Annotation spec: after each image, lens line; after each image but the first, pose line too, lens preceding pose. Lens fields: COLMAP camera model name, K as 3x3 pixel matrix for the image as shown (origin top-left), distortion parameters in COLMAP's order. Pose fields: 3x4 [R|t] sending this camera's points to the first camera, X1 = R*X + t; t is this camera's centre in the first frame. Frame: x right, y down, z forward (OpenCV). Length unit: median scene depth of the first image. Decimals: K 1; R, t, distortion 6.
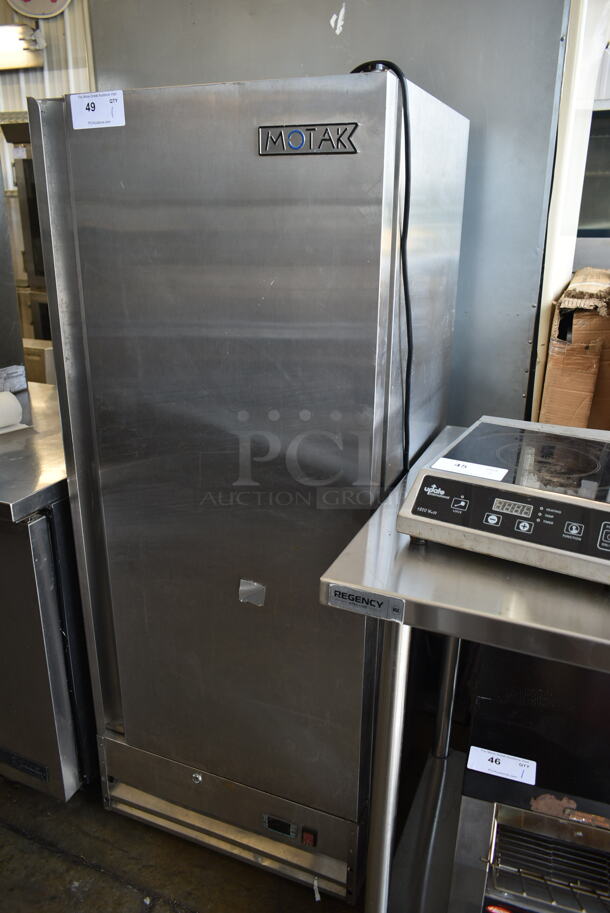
lens RADIAL K [[701.7, 0, 303.8], [0, 701.7, 457.0], [0, 0, 1]] dist [-0.007824, -0.012204]
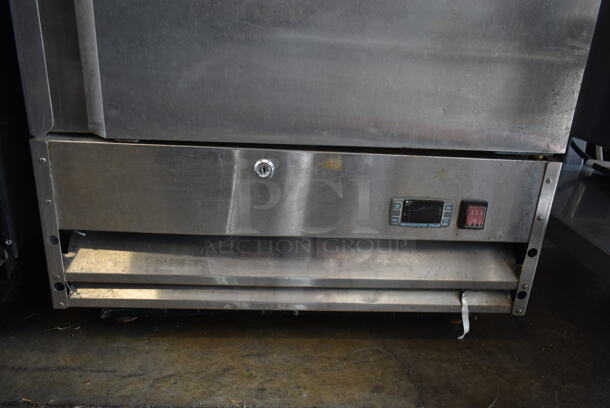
lens RADIAL K [[468.8, 0, 304.7], [0, 468.8, 204.5], [0, 0, 1]] dist [-0.007824, -0.012204]
pose [[0.898724, -0.114567, 0.423283, -0.375060], [0.108230, 0.993358, 0.039069, 0.633510], [-0.424948, 0.010700, 0.905155, 0.872082]]
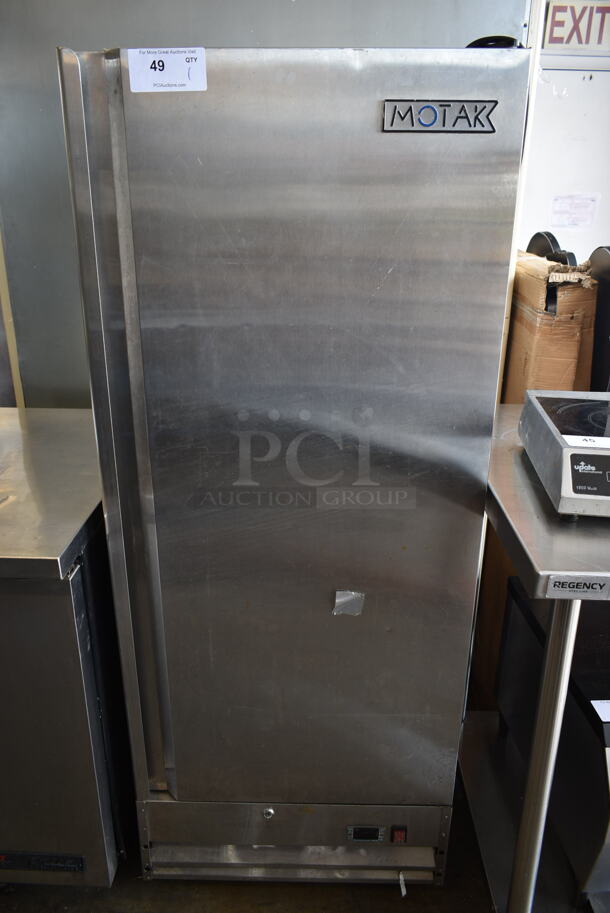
lens RADIAL K [[701.7, 0, 303.4], [0, 701.7, 457.6], [0, 0, 1]] dist [-0.007824, -0.012204]
pose [[0.927205, -0.135635, 0.349134, -0.490309], [0.124962, 0.990743, 0.053029, -0.064445], [-0.353095, -0.005540, 0.935571, 0.164003]]
